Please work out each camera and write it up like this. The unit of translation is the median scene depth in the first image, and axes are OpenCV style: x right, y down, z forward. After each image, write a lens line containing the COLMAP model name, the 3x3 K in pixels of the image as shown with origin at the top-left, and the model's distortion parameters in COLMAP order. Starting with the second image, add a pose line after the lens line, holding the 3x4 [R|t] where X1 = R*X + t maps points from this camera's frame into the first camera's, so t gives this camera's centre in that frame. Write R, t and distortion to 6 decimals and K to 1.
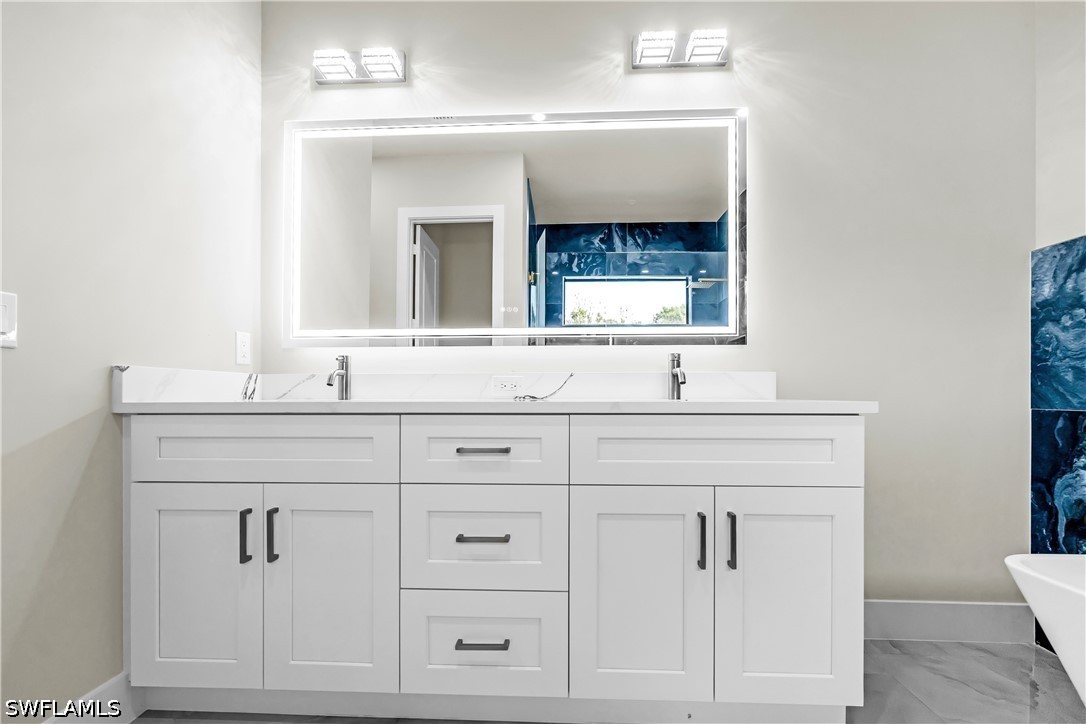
lens RADIAL K [[493.8, 0, 532.3], [0, 493.8, 394.5], [0, 0, 1]] dist [-0.005293, 0.001522]
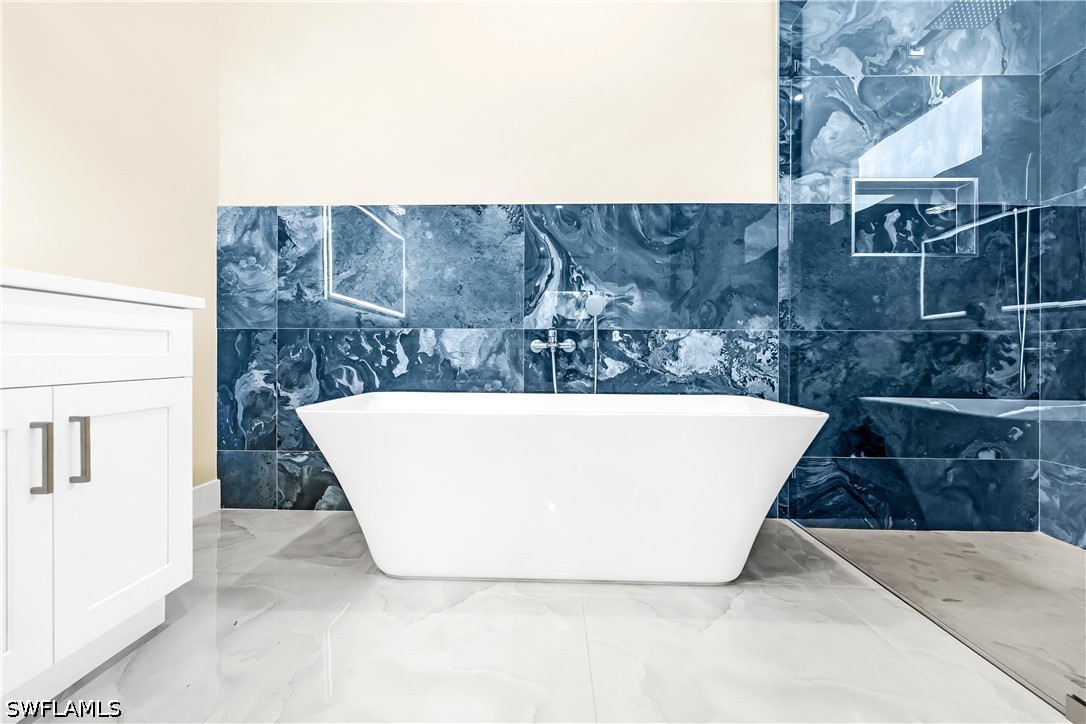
lens RADIAL K [[493.8, 0, 543.7], [0, 493.8, 359.1], [0, 0, 1]] dist [-0.005293, 0.001522]
pose [[-0.034022, -0.007964, 0.999389, -0.325555], [0.000274, 0.999968, 0.007978, 0.105460], [-0.999421, 0.000545, -0.034018, 0.197558]]
